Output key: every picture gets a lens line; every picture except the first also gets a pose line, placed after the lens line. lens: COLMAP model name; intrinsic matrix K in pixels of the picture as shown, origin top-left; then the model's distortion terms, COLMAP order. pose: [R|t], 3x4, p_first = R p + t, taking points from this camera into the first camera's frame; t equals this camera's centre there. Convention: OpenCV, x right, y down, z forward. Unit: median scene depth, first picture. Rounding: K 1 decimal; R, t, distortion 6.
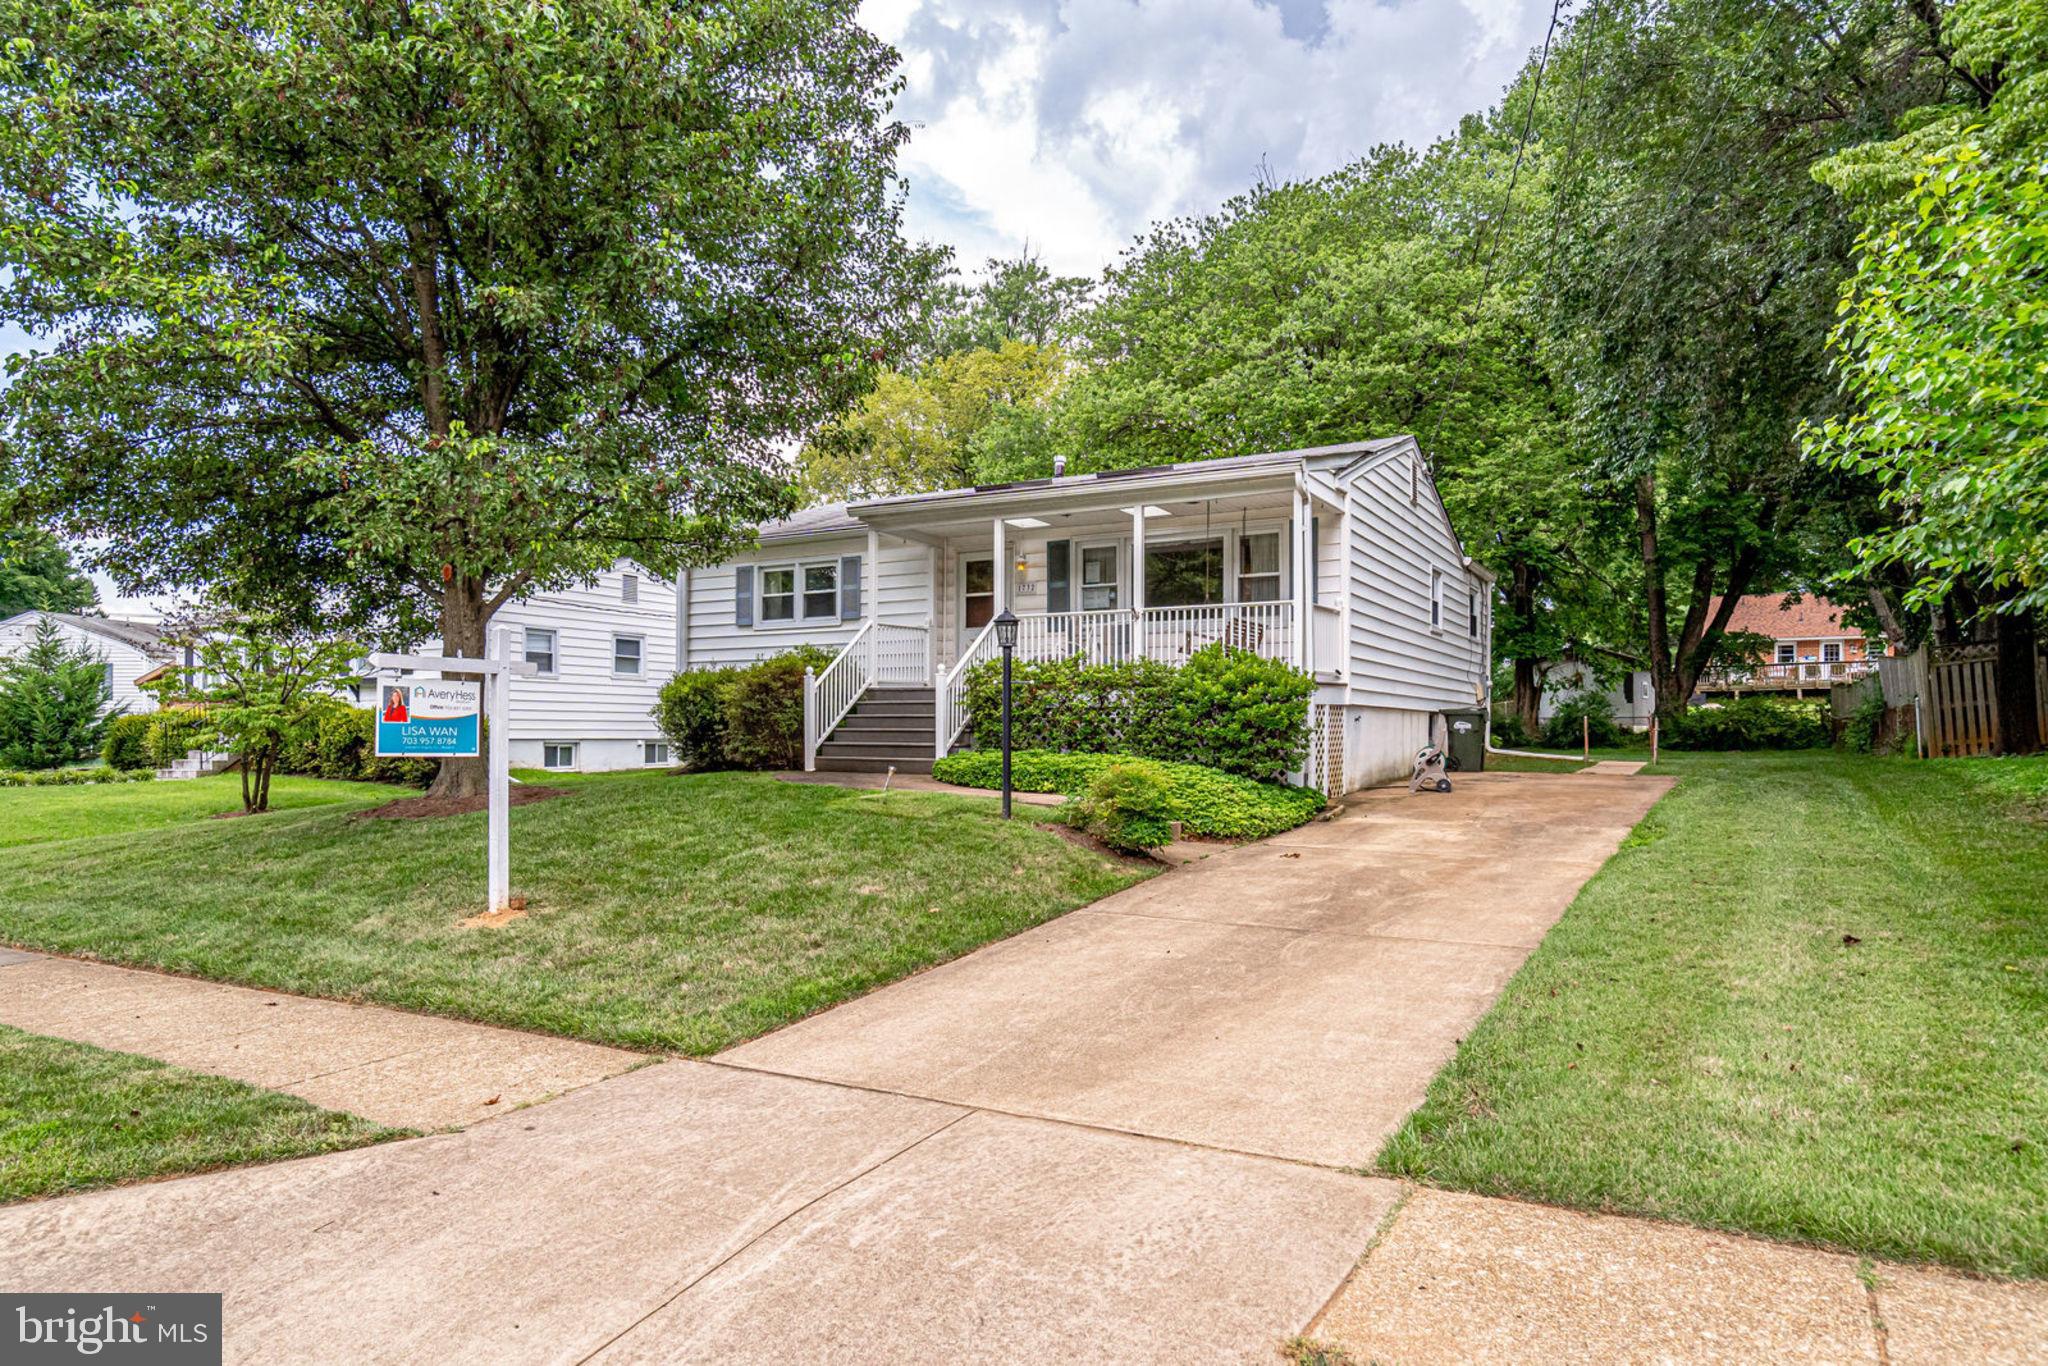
lens RADIAL K [[1166.3, 0, 1024.0], [0, 1166.3, 683.0], [0, 0, 1]] dist [0.000418, -0.000858]
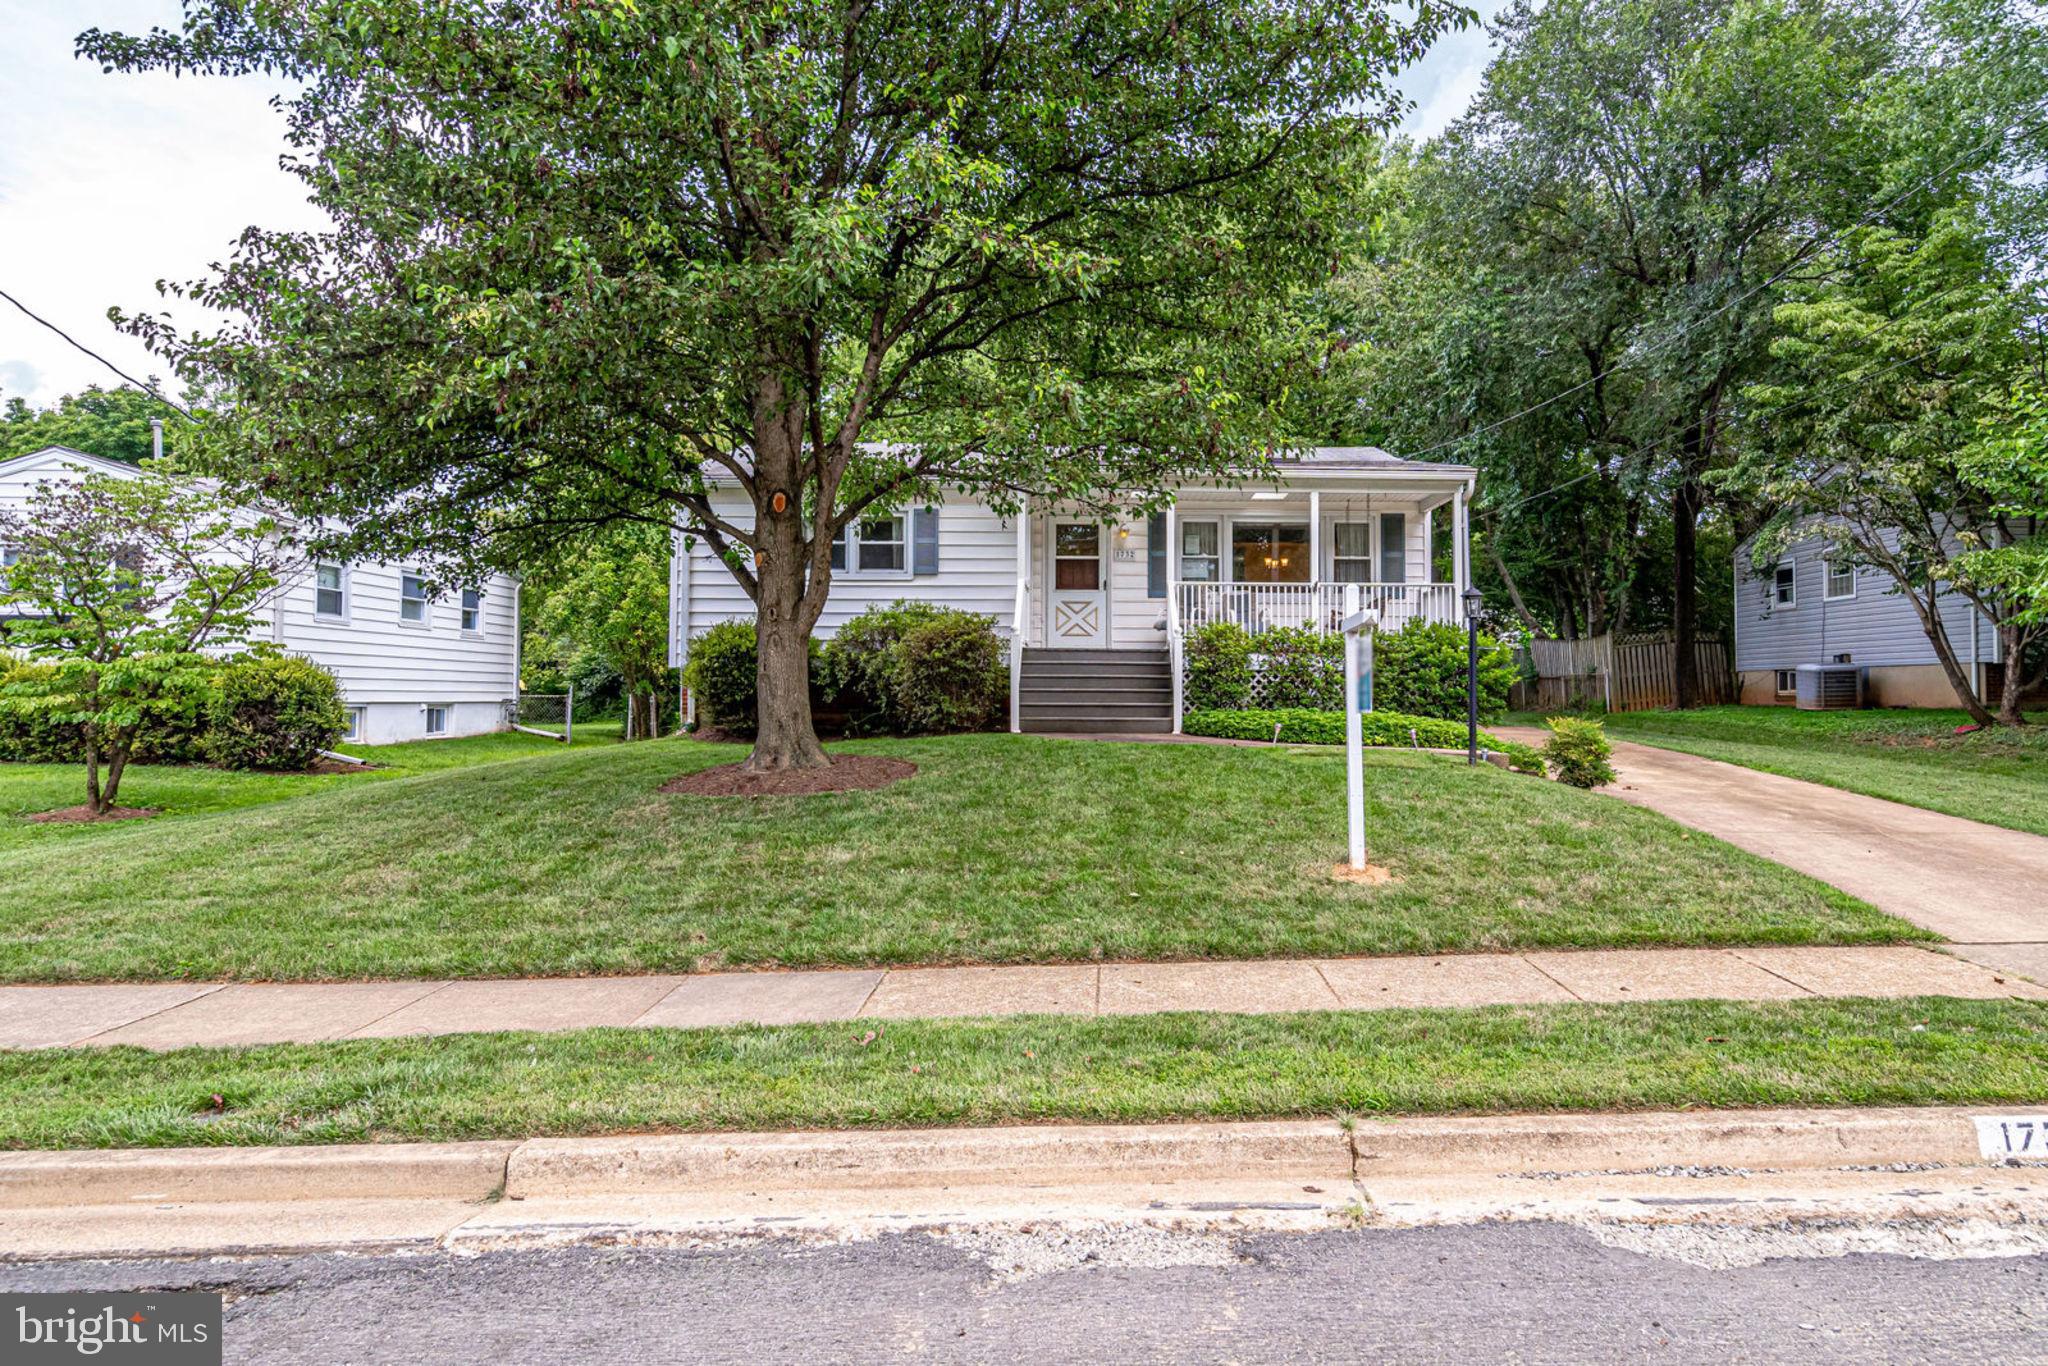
lens RADIAL K [[1106.2, 0, 1115.3], [0, 1106.2, 686.1], [0, 0, 1]] dist [-0.001701, 0.000774]
pose [[0.851371, 0.001370, 0.524563, -0.479876], [-0.020623, 0.999311, 0.030862, 0.005397], [-0.524159, -0.037093, 0.850812, 0.142273]]
